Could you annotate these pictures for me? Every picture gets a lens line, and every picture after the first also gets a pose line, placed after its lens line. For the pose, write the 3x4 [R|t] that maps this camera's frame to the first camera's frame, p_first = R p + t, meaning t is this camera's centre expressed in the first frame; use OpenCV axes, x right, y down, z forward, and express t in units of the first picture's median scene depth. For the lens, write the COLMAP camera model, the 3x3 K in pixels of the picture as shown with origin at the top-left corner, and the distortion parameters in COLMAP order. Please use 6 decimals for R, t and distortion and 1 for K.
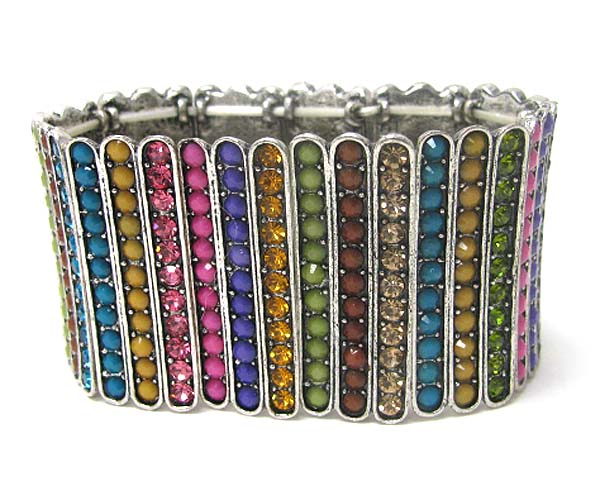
lens RADIAL K [[758.9, 0, 300.0], [0, 758.9, 250.0], [0, 0, 1]] dist [0.009709, -0.005425]
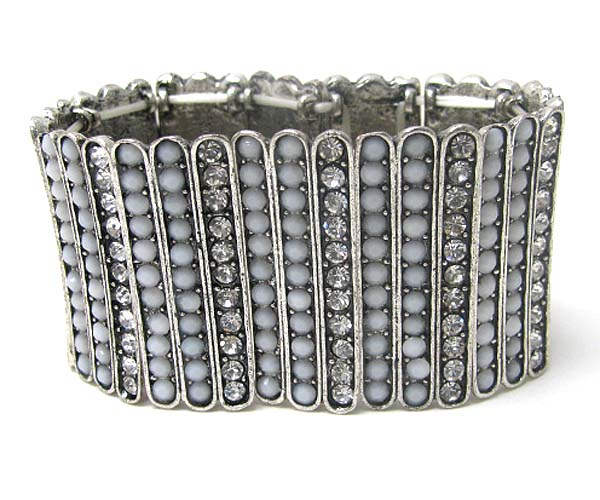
lens RADIAL K [[758.9, 0, 300.0], [0, 758.9, 250.0], [0, 0, 1]] dist [0.009709, -0.005425]
pose [[0.995511, -0.037406, 0.086938, -0.154482], [0.036616, 0.999272, 0.010672, -0.003532], [-0.087274, -0.007441, 0.996157, 0.015717]]
